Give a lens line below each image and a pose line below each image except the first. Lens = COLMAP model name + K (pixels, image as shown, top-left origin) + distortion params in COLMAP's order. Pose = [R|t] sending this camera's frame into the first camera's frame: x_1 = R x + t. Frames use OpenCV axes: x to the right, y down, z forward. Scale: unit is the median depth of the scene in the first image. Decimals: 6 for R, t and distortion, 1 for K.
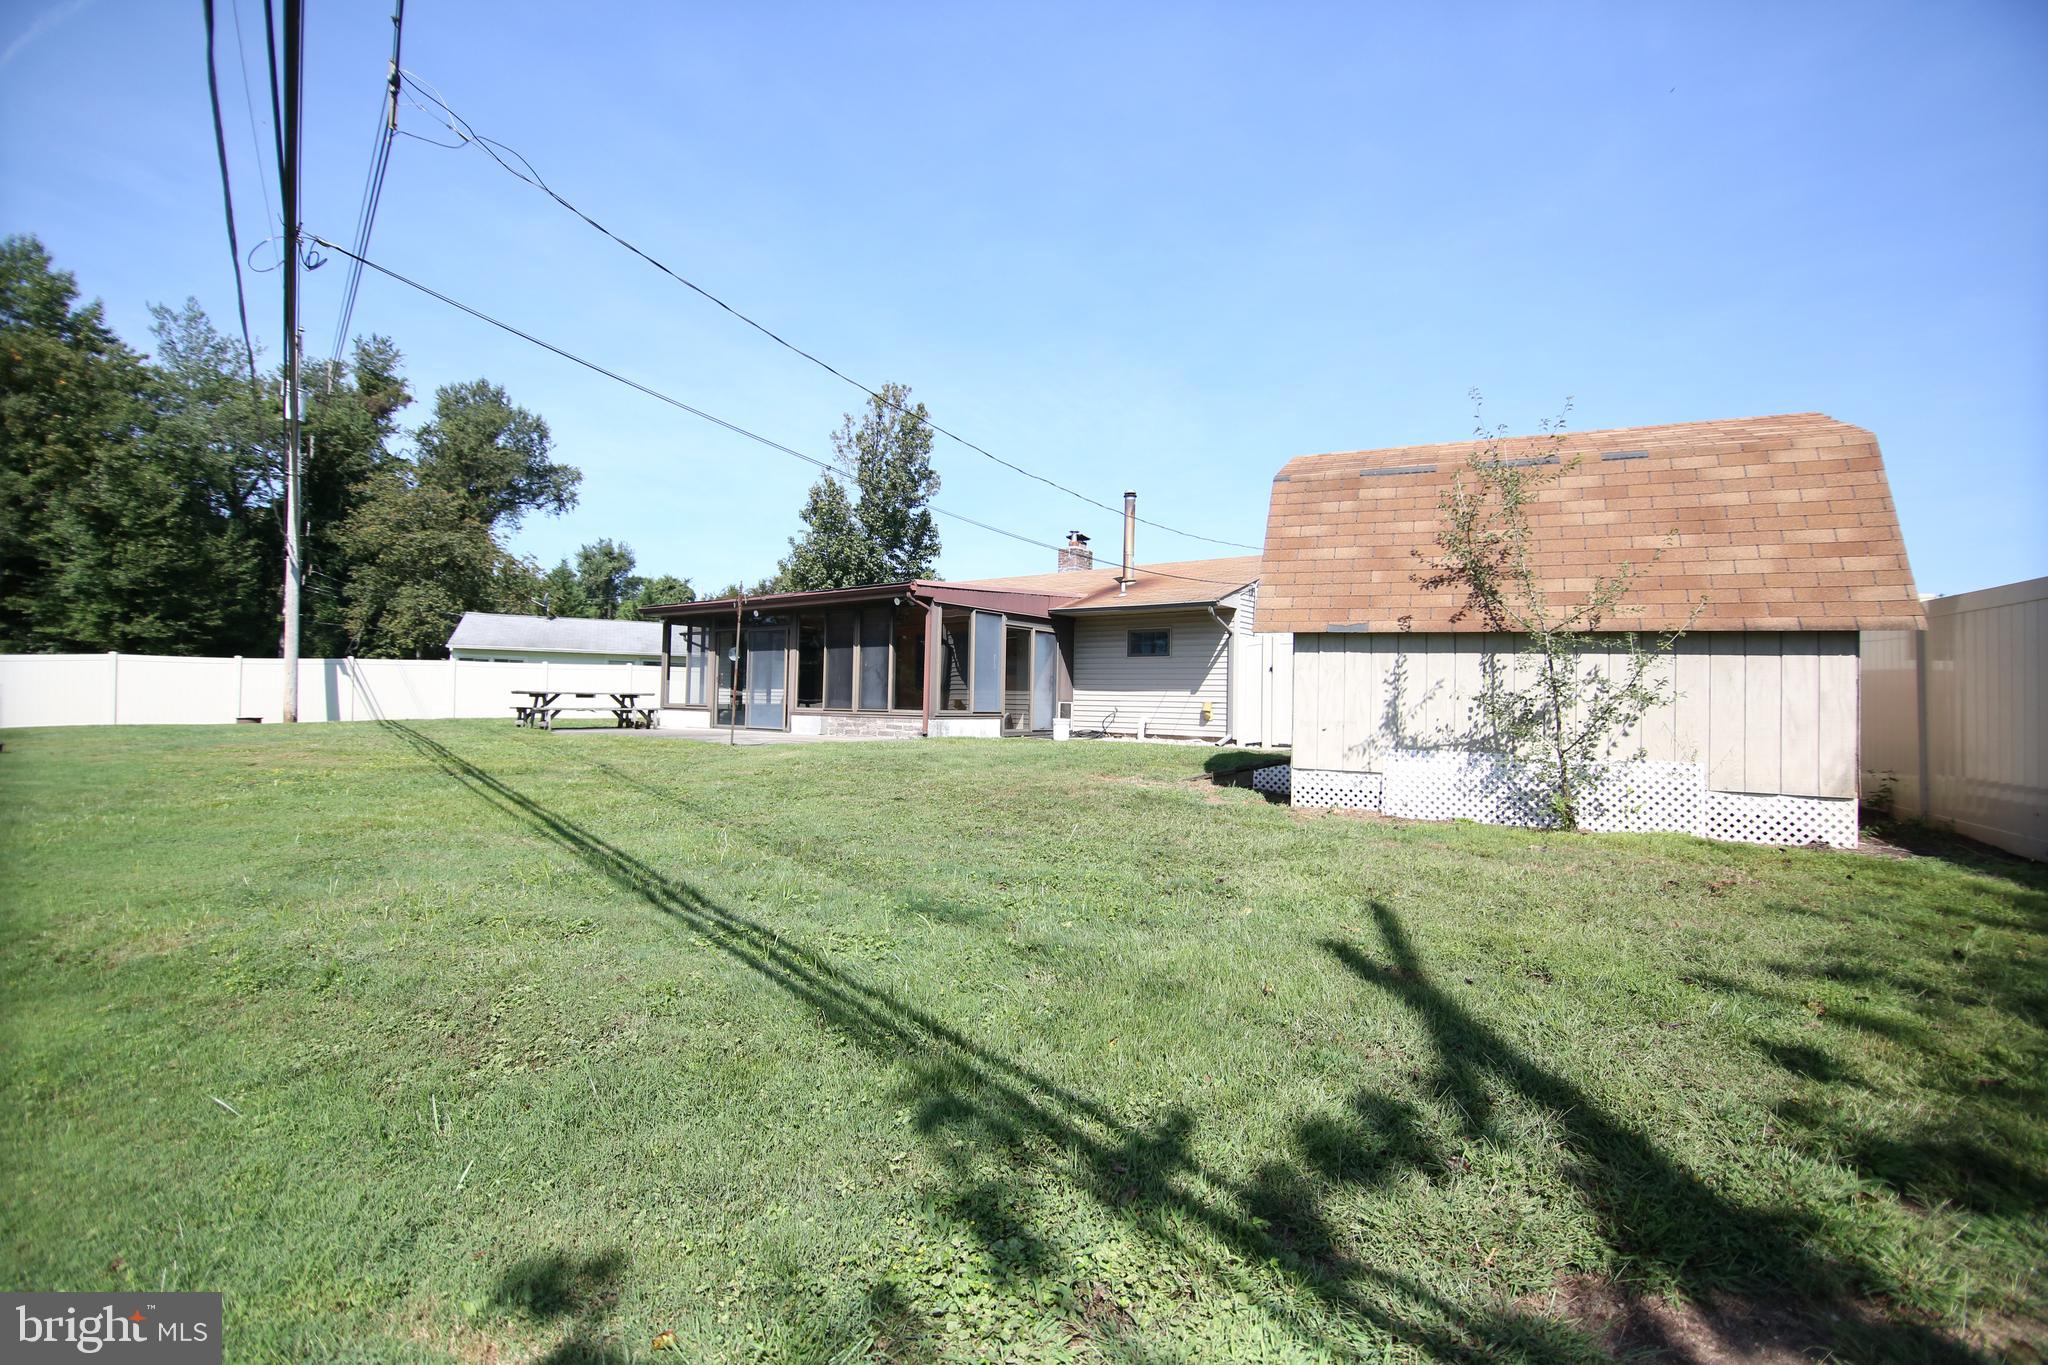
lens RADIAL K [[918.1, 0, 1026.7], [0, 918.1, 678.0], [0, 0, 1]] dist [-0.012430, -0.004321]
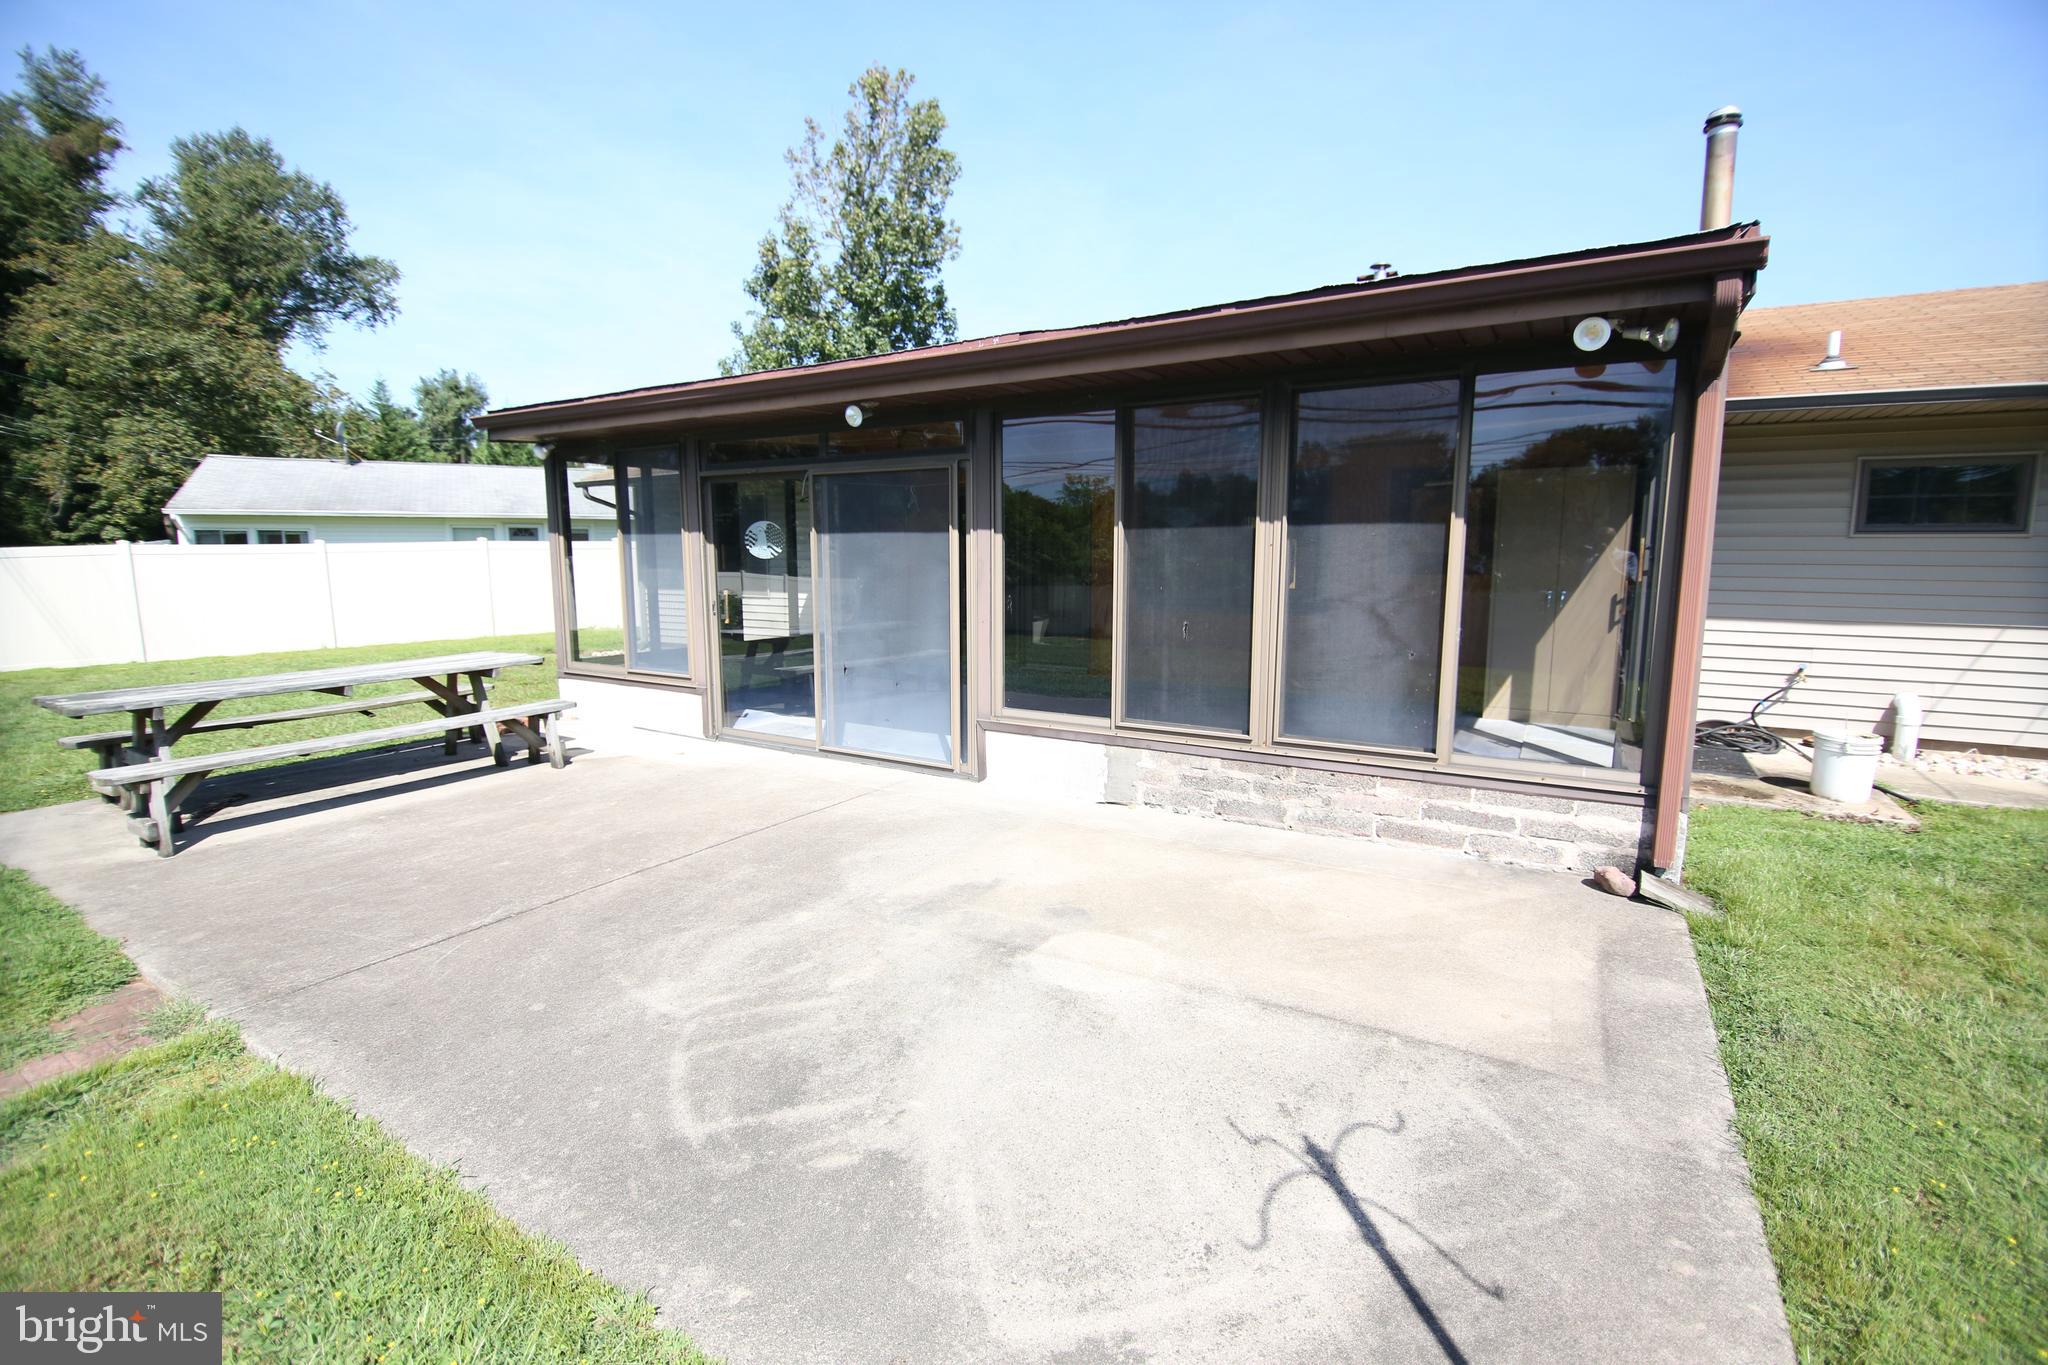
lens RADIAL K [[936.4, 0, 1025.4], [0, 936.4, 675.7], [0, 0, 1]] dist [-0.013232, -0.001085]
pose [[0.994697, -0.033360, 0.097288, -0.097299], [0.017347, 0.986800, 0.161014, -0.011799], [-0.101375, -0.158472, 0.982145, 0.238420]]
